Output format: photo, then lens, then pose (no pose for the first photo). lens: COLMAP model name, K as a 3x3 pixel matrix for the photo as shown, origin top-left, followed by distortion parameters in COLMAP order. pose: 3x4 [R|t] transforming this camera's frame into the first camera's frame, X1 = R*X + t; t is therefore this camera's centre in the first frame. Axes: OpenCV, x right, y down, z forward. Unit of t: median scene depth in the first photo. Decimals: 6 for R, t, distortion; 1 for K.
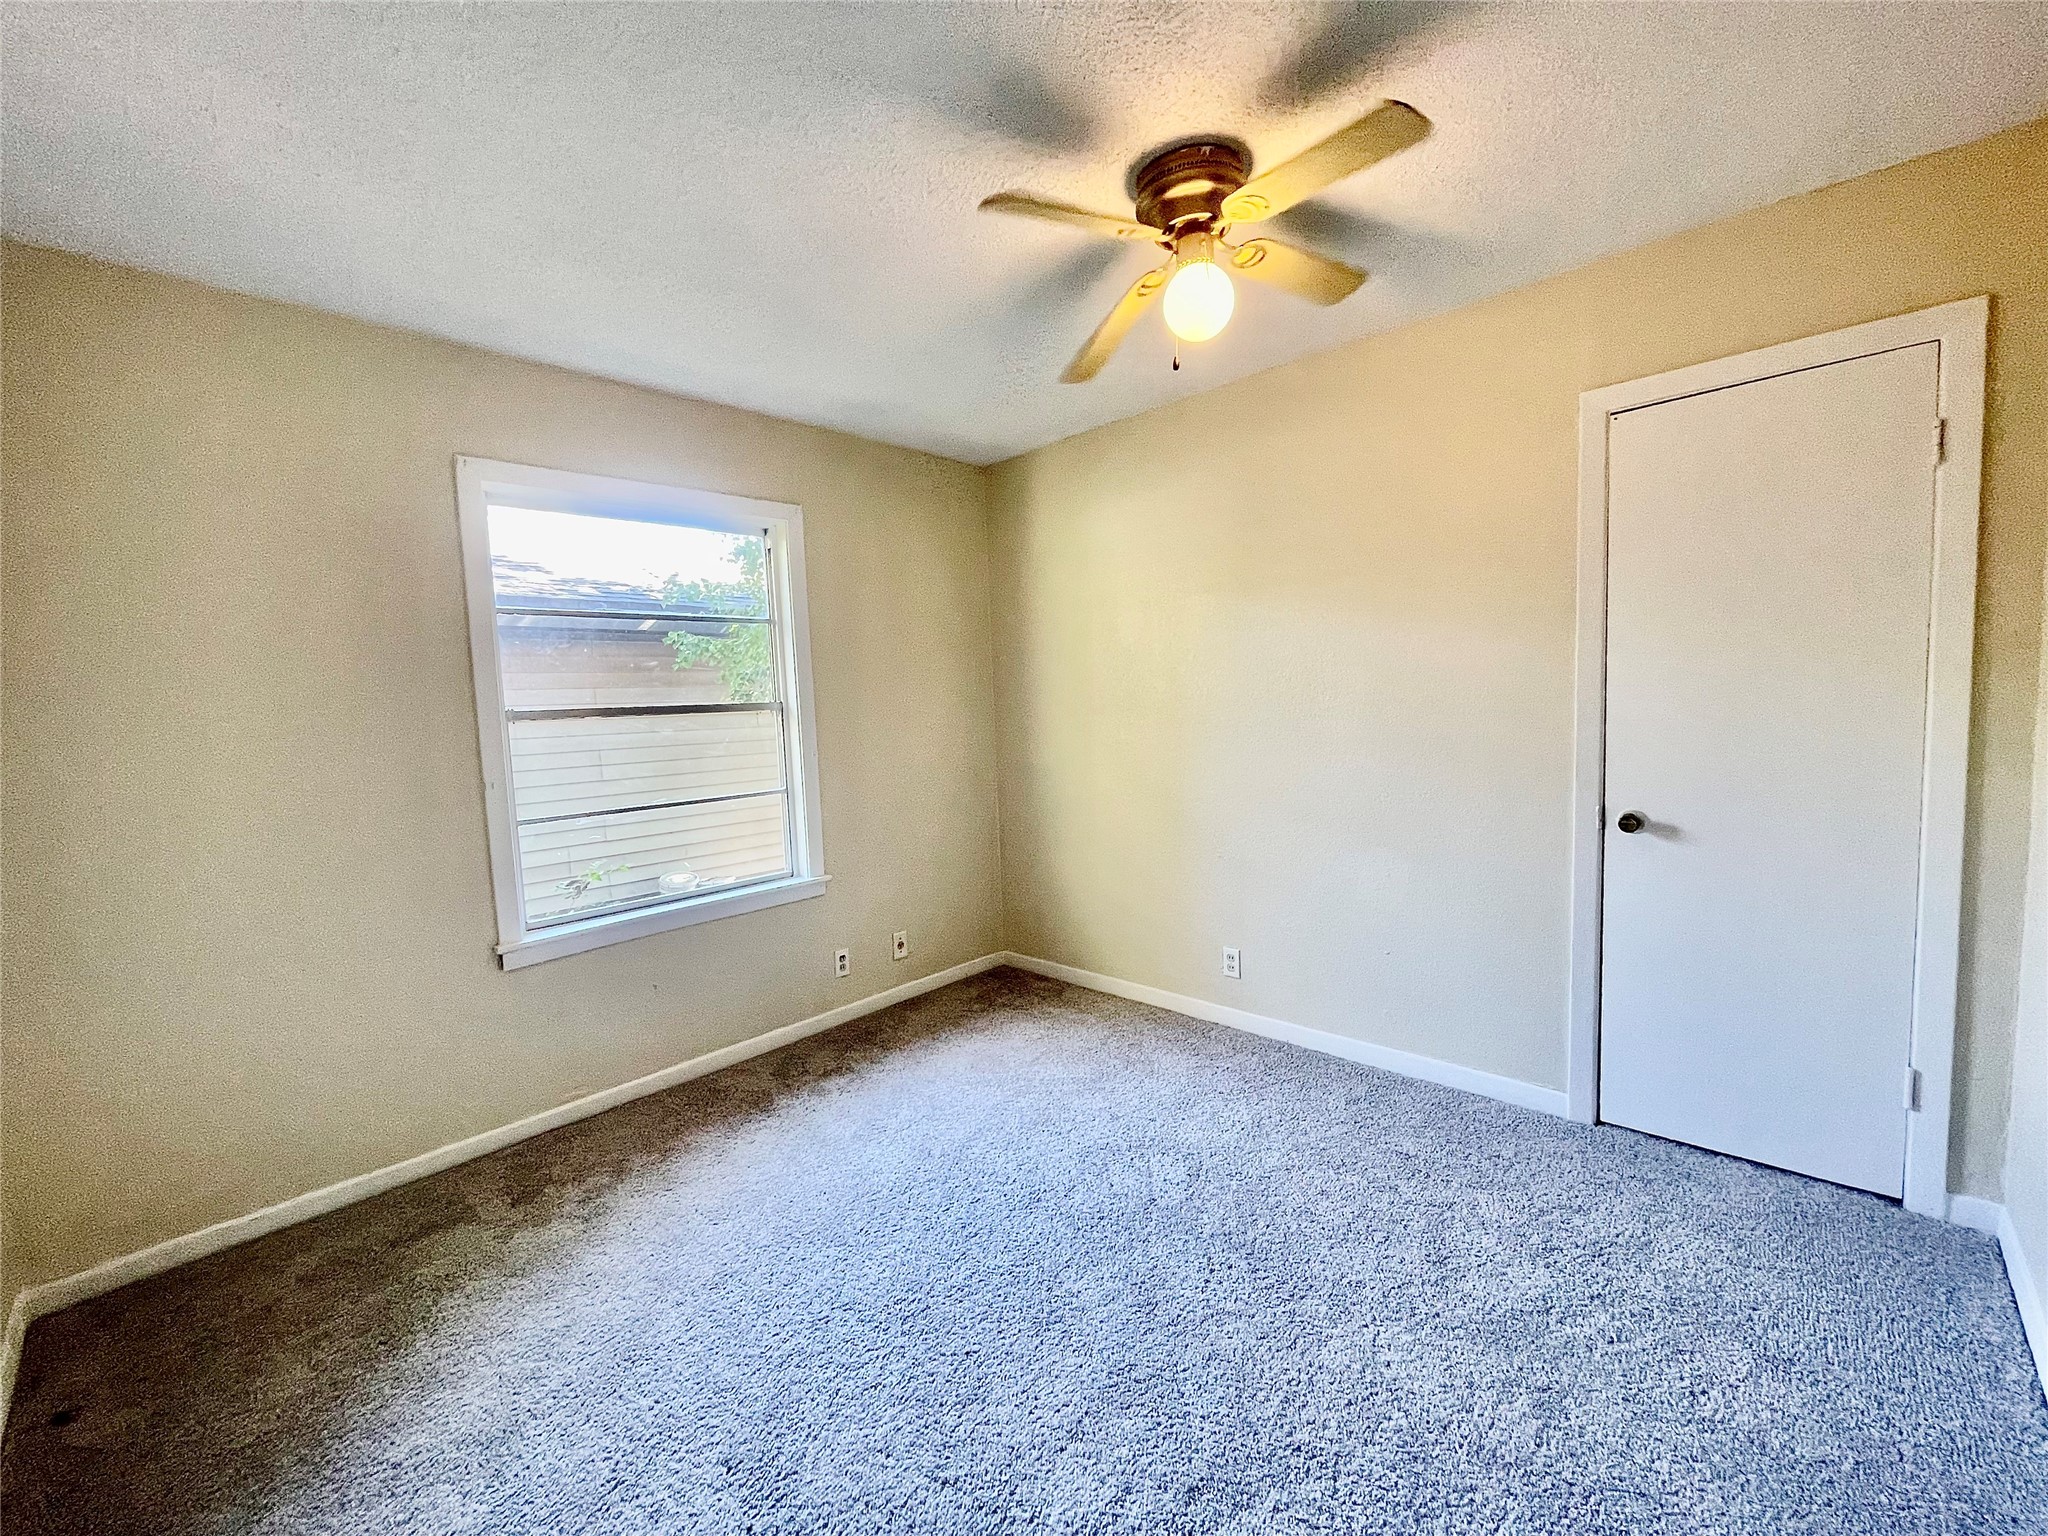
lens RADIAL K [[840.9, 0, 1026.1], [0, 840.9, 790.2], [0, 0, 1]] dist [0.025967, 0.000156]
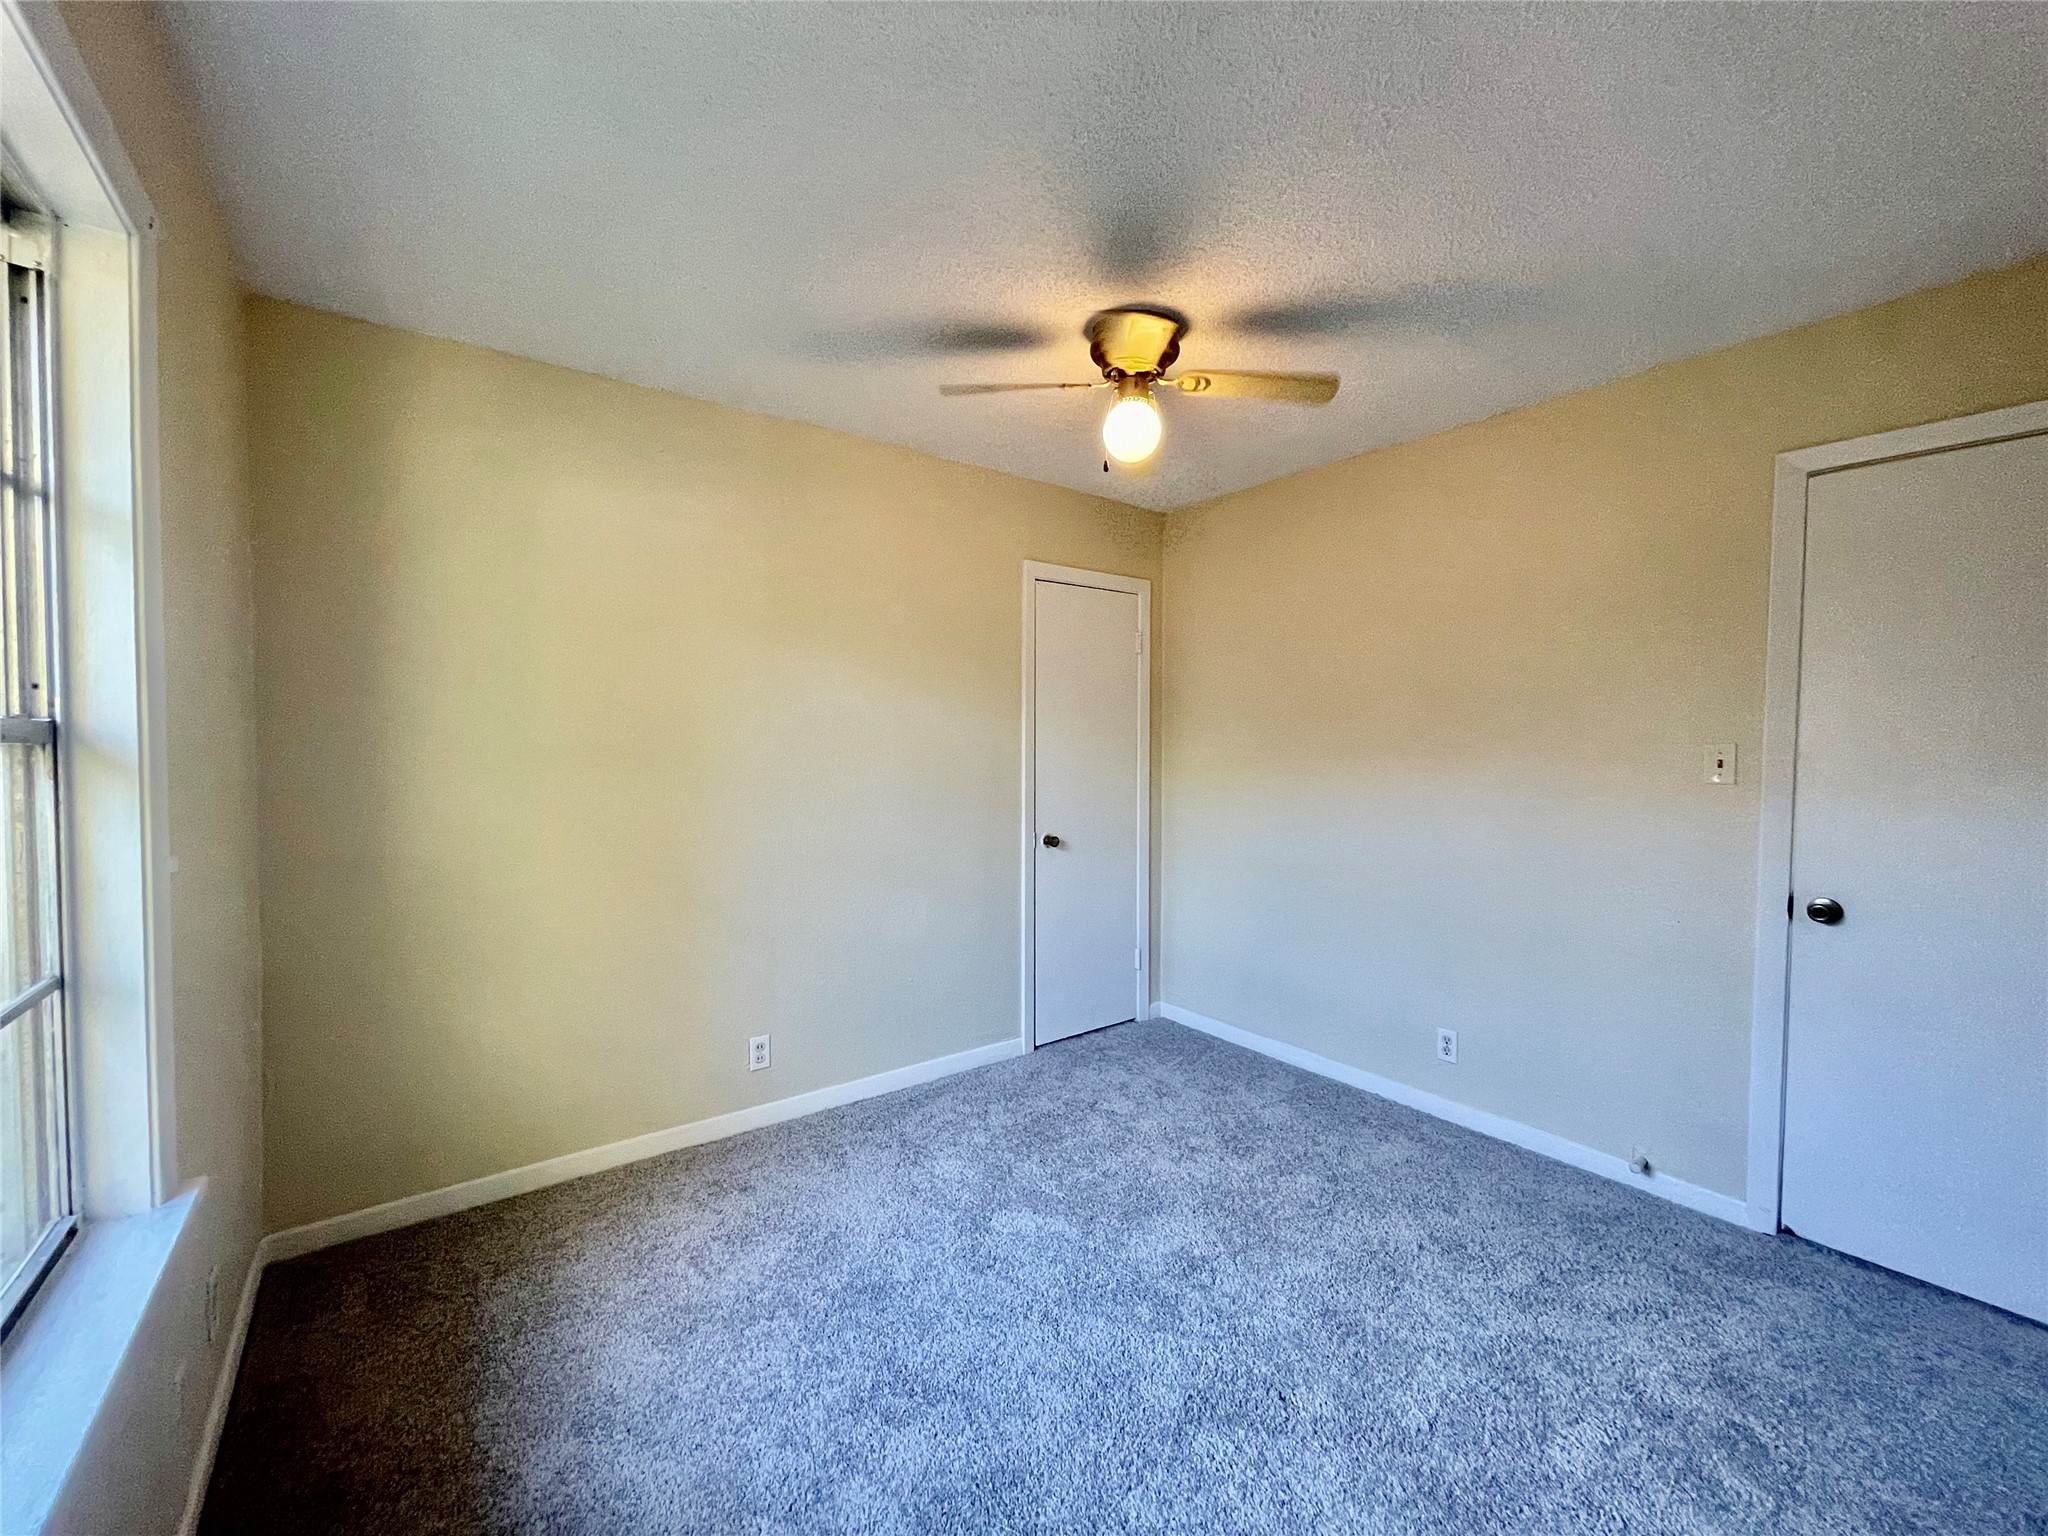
lens RADIAL K [[826.6, 0, 1020.0], [0, 826.6, 772.8], [0, 0, 1]] dist [-0.001810, 0.000779]
pose [[0.151849, 0.010693, 0.988346, -0.632151], [0.093161, 0.995335, -0.025081, -0.042557], [-0.984003, 0.095884, 0.150145, 0.647162]]
